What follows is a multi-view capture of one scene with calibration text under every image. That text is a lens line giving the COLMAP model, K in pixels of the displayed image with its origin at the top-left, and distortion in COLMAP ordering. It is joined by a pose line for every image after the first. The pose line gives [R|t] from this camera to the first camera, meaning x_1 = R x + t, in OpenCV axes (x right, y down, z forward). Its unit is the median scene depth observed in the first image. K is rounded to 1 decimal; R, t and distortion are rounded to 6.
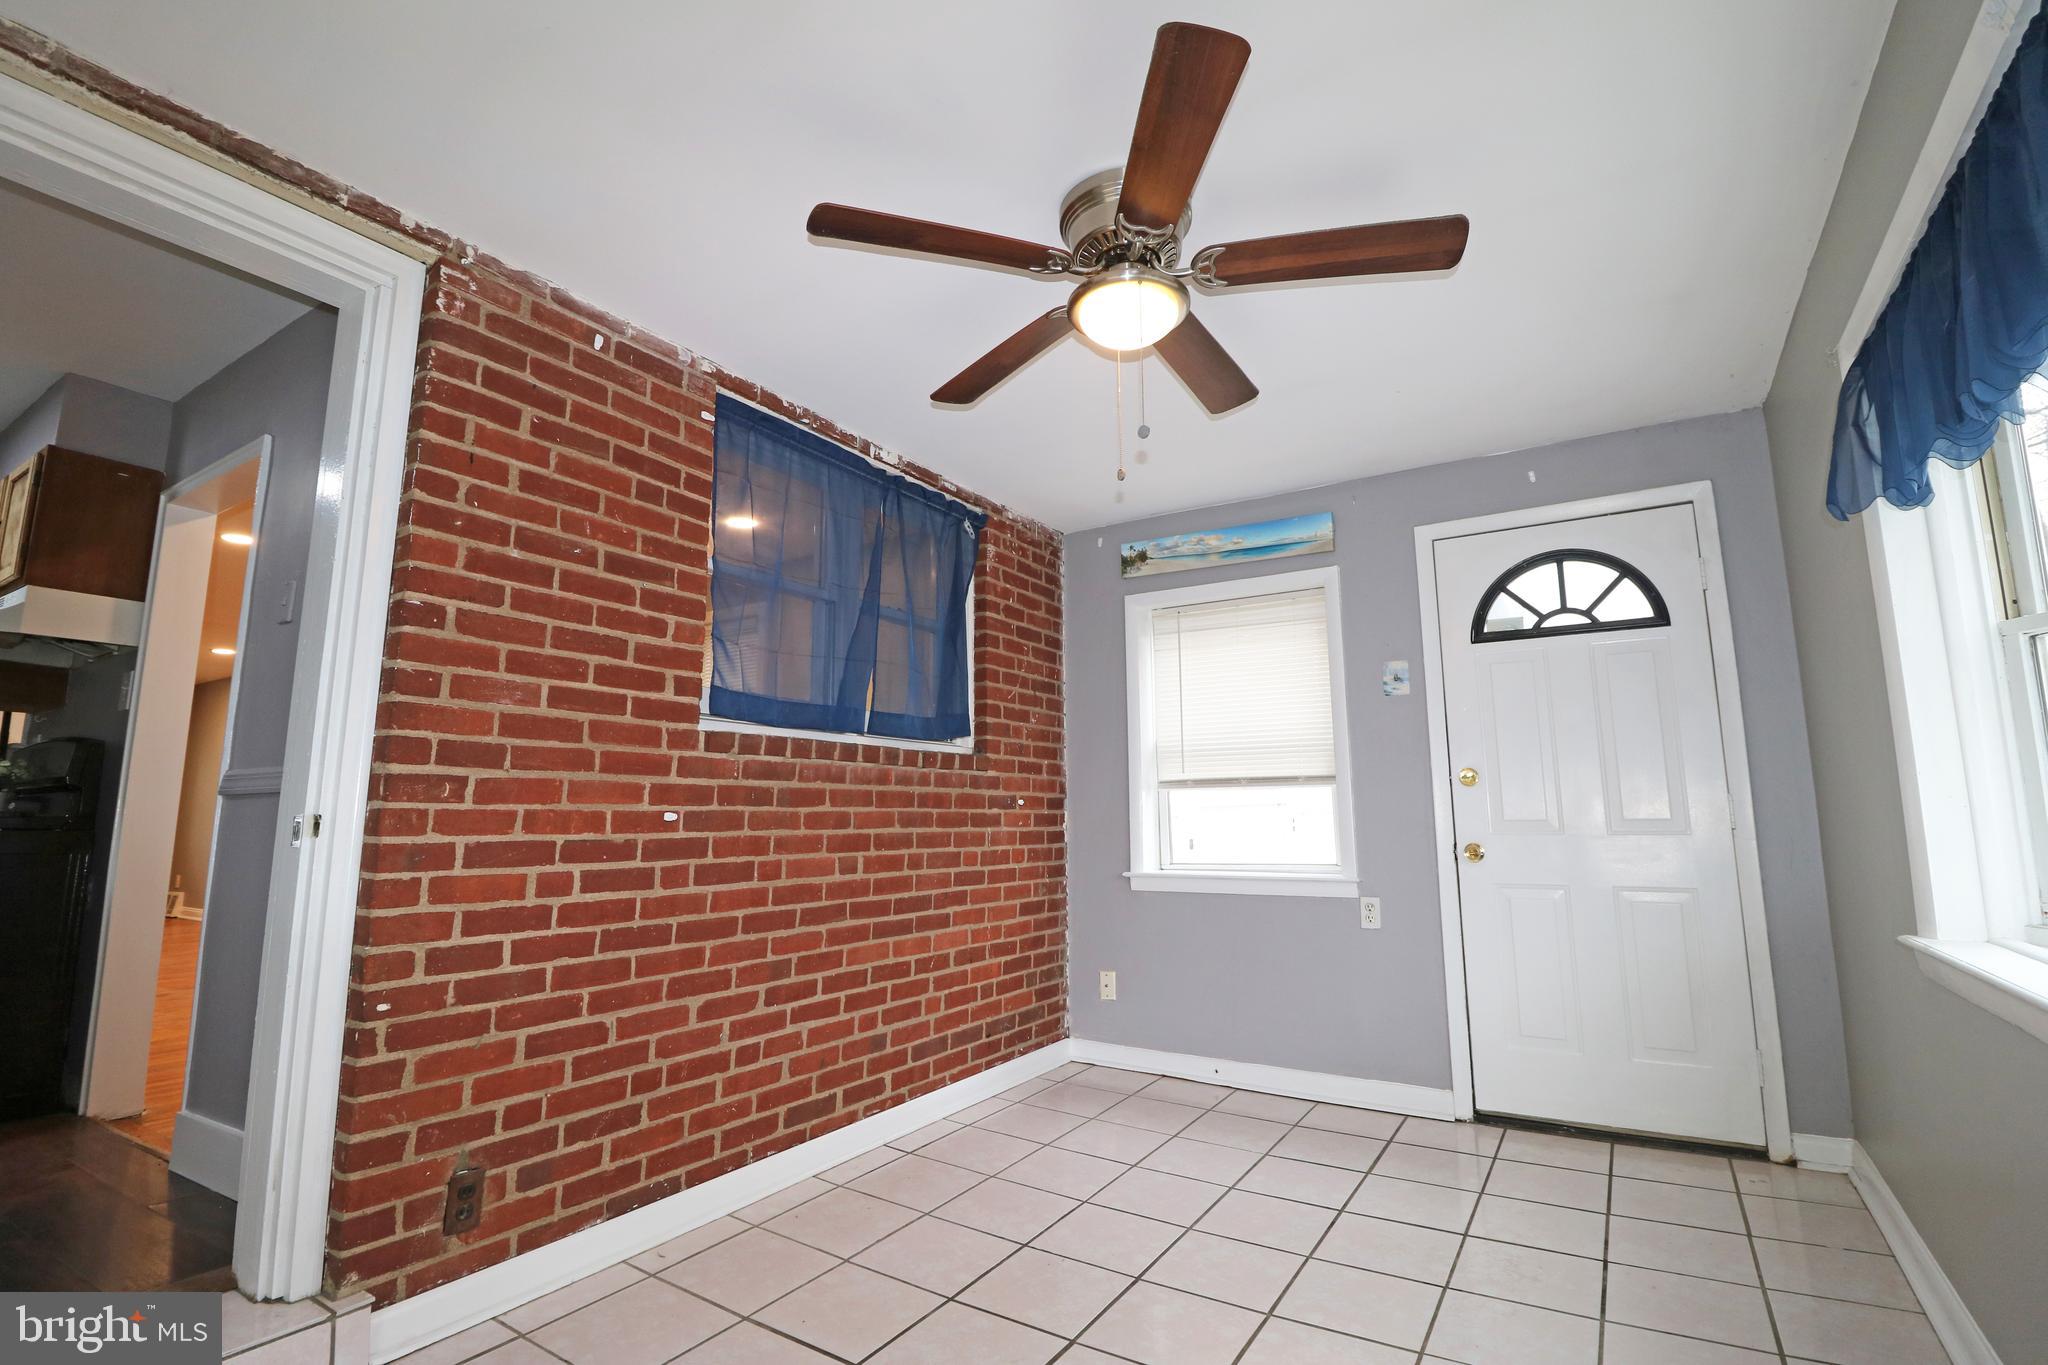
lens RADIAL K [[918.1, 0, 1023.5], [0, 918.1, 661.4], [0, 0, 1]] dist [-0.038033, -0.002392]
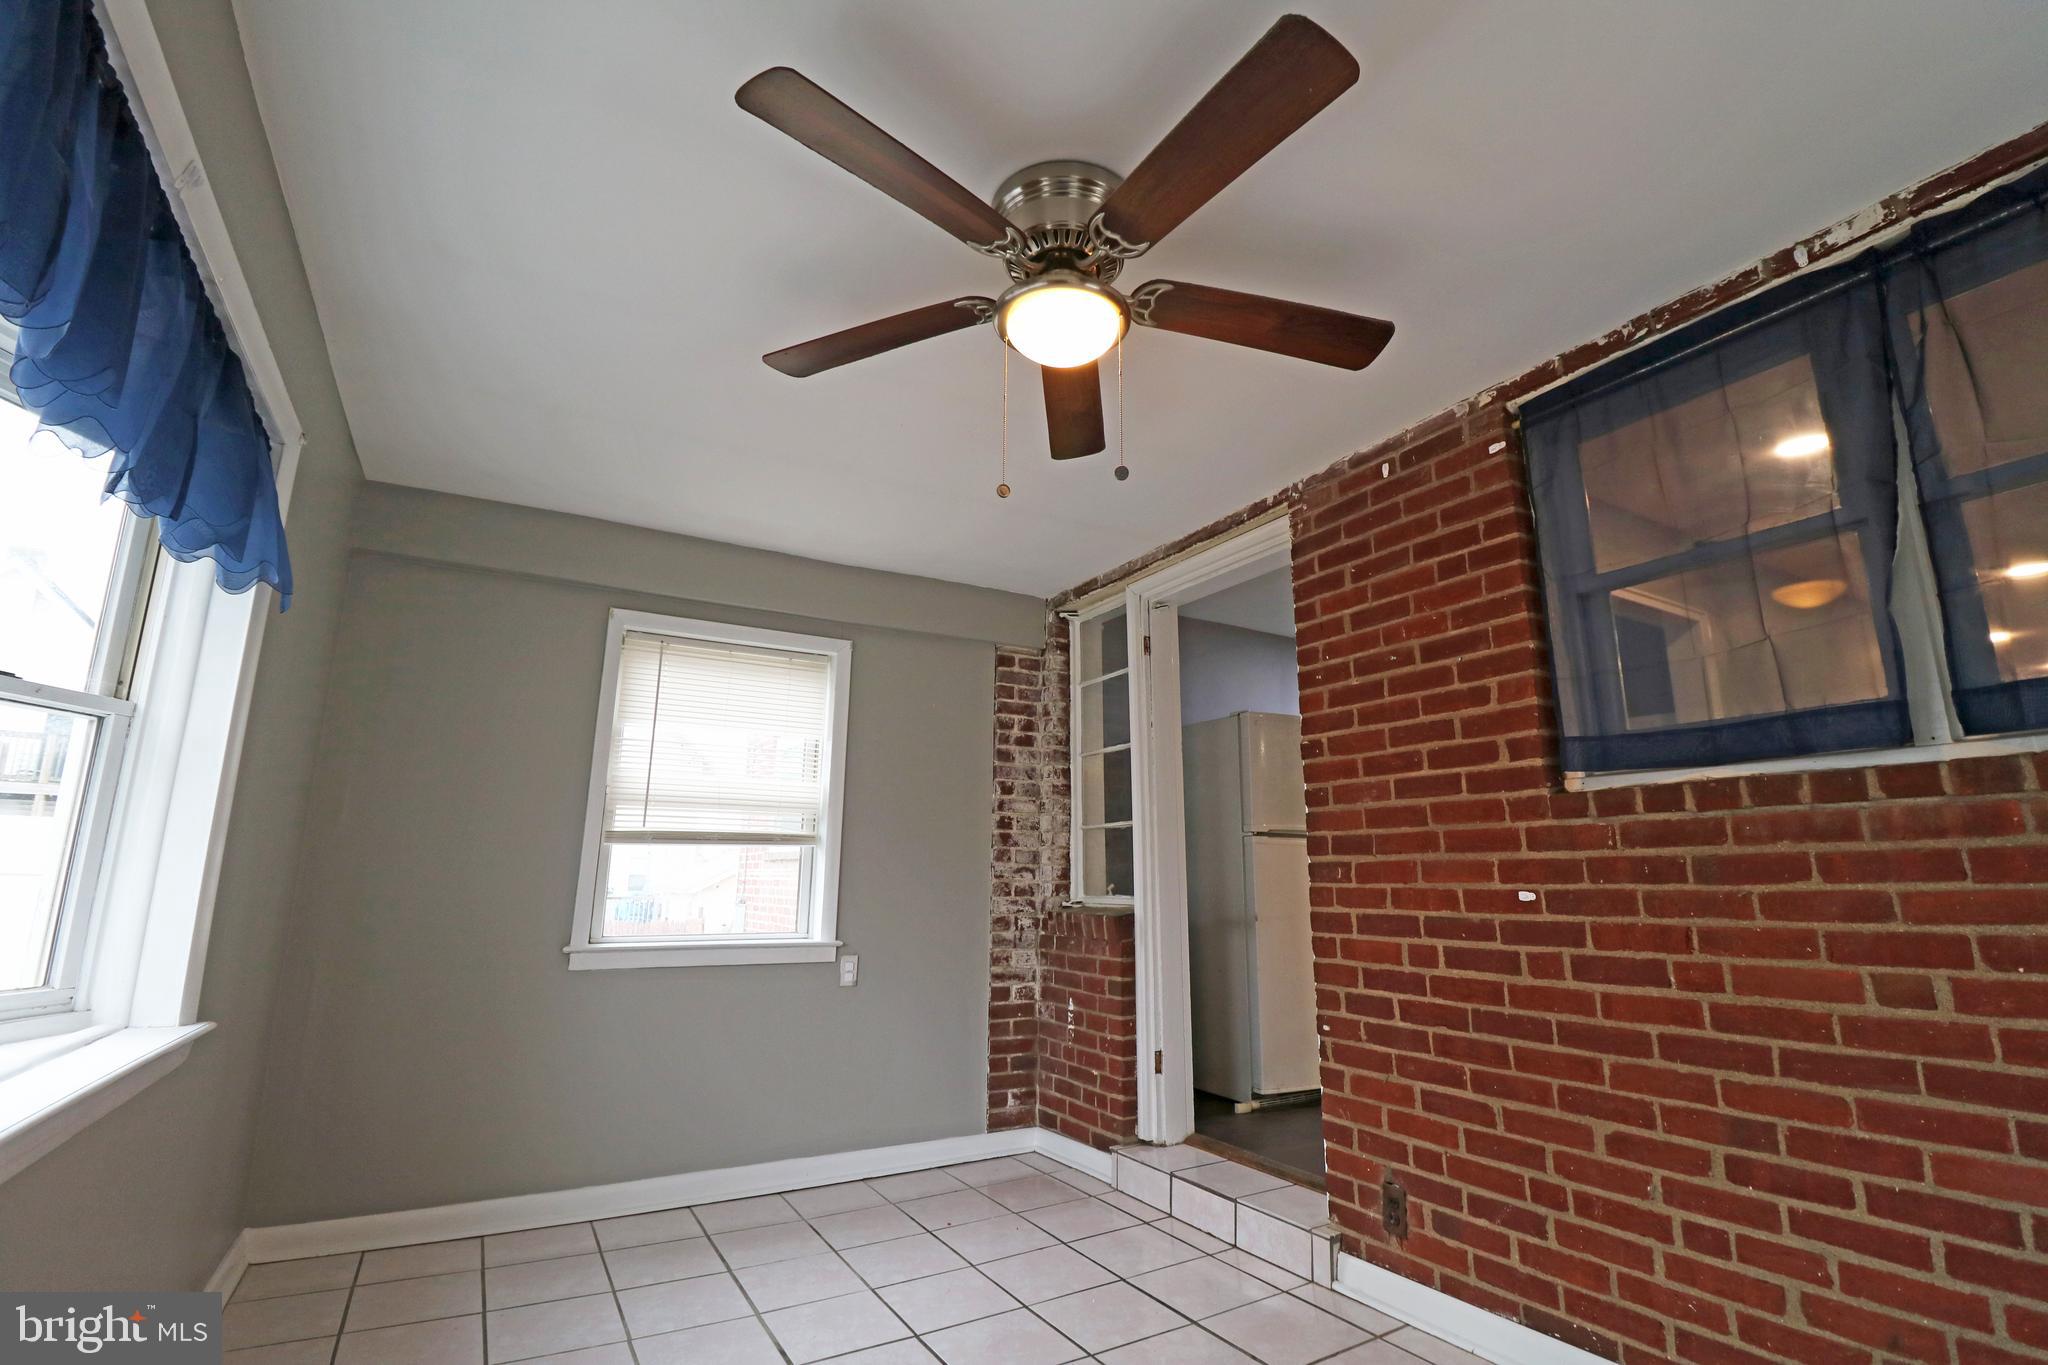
lens RADIAL K [[918.1, 0, 1020.7], [0, 918.1, 689.5], [0, 0, 1]] dist [-0.038033, -0.002392]
pose [[-0.468312, -0.191052, -0.862661, 0.685370], [0.125107, 0.952168, -0.278792, 0.171112], [0.874661, -0.238486, -0.422009, 1.039653]]
